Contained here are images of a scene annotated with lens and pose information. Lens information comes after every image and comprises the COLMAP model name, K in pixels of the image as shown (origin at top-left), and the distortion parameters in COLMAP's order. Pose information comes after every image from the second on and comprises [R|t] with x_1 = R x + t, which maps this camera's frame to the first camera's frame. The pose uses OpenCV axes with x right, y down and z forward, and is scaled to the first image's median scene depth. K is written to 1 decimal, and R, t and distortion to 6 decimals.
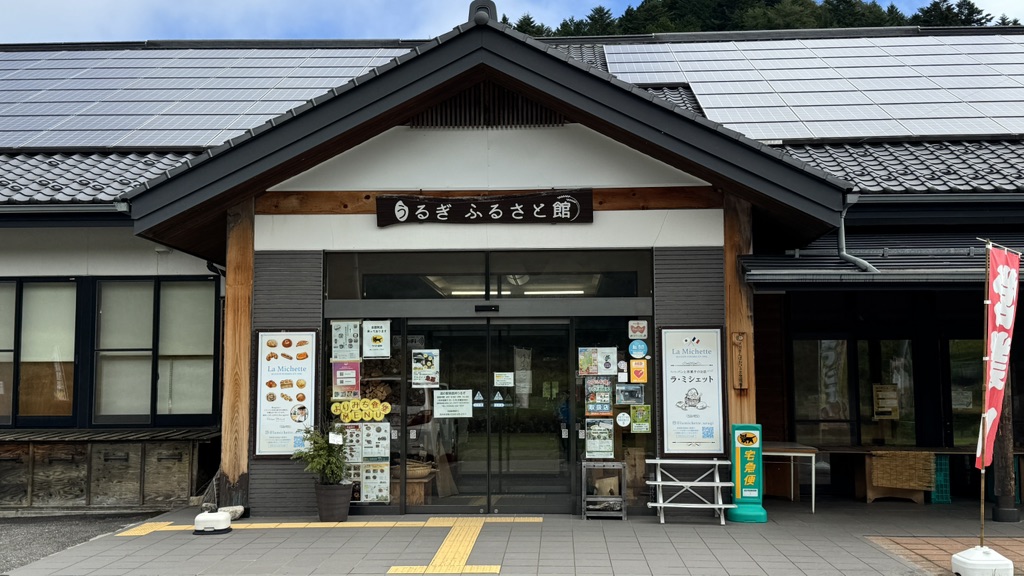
lens RADIAL K [[1041.6, 0, 540.0], [0, 1041.6, 305.8], [0, 0, 1]] dist [0.020942, 0.000000]
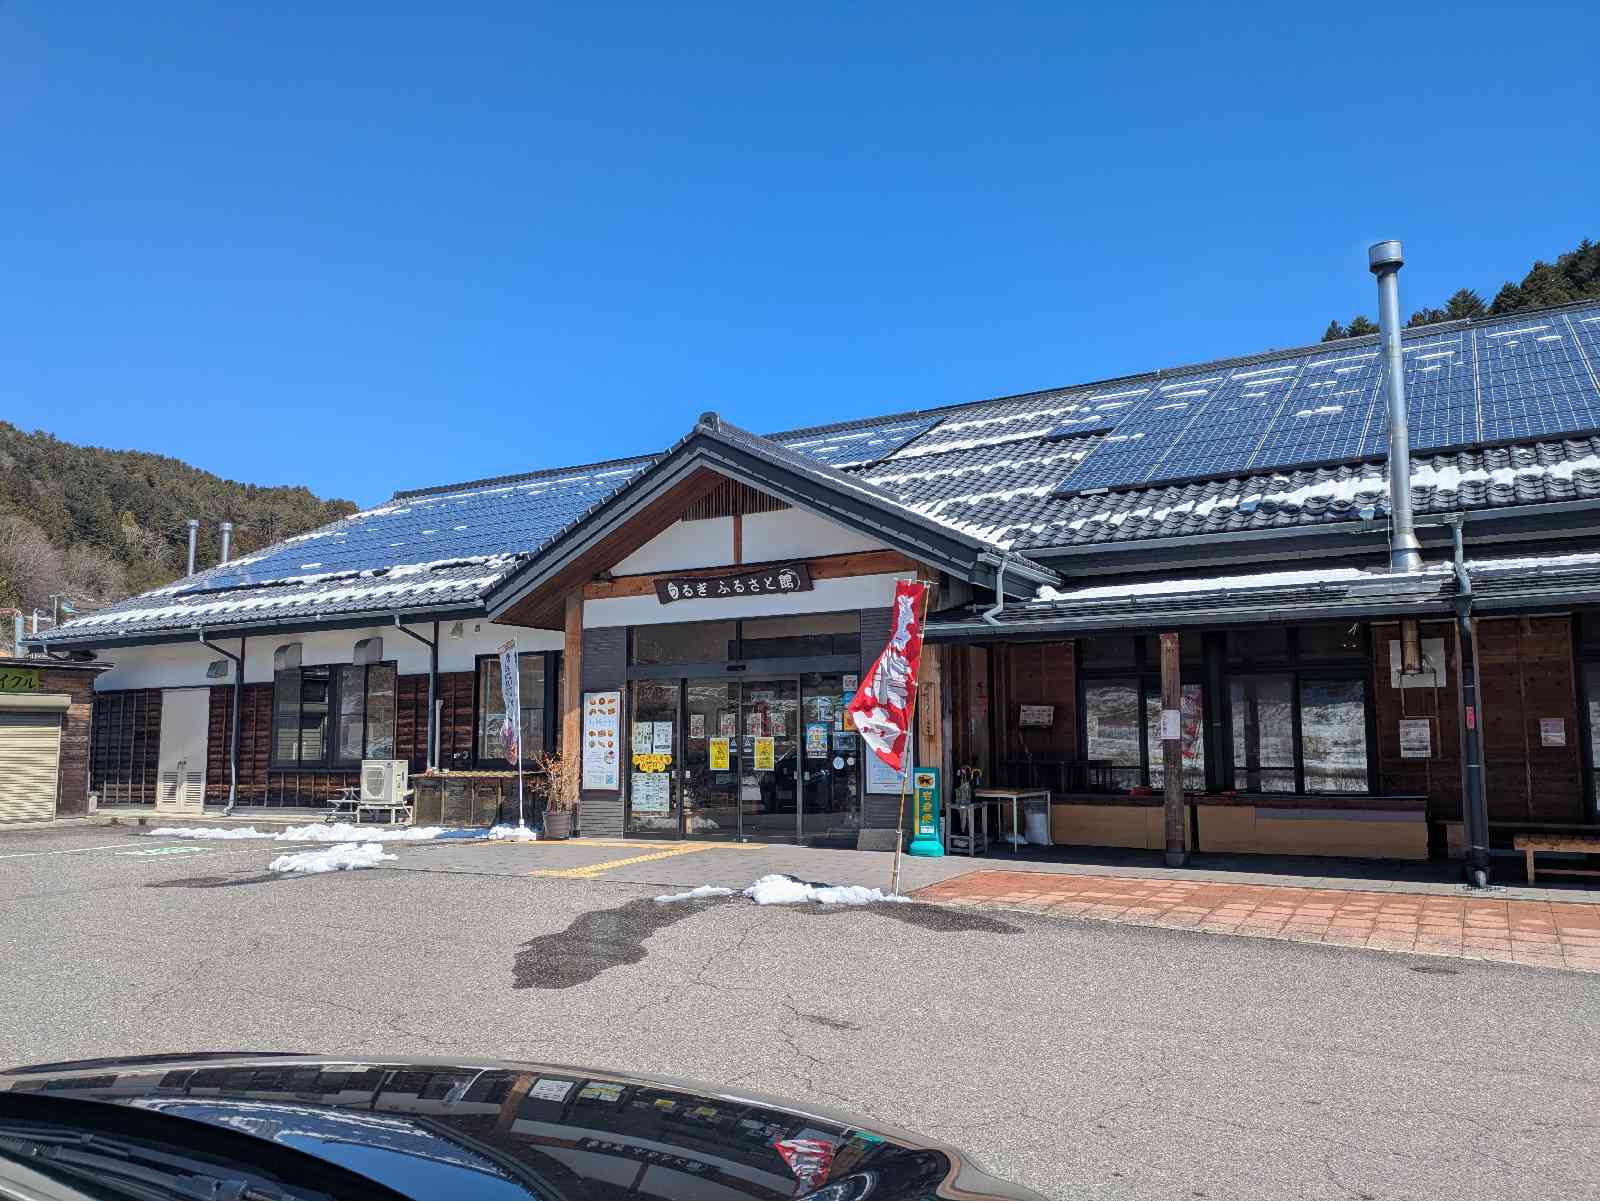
lens RADIAL K [[1206.1, 0, 814.3], [0, 1206.1, 632.2], [0, 0, 1]] dist [0.047101, 0.006651]
pose [[0.883762, -0.045802, -0.465690, 0.668530], [0.039057, 0.998946, -0.024128, -0.001933], [0.466304, 0.003134, 0.884619, -0.169957]]
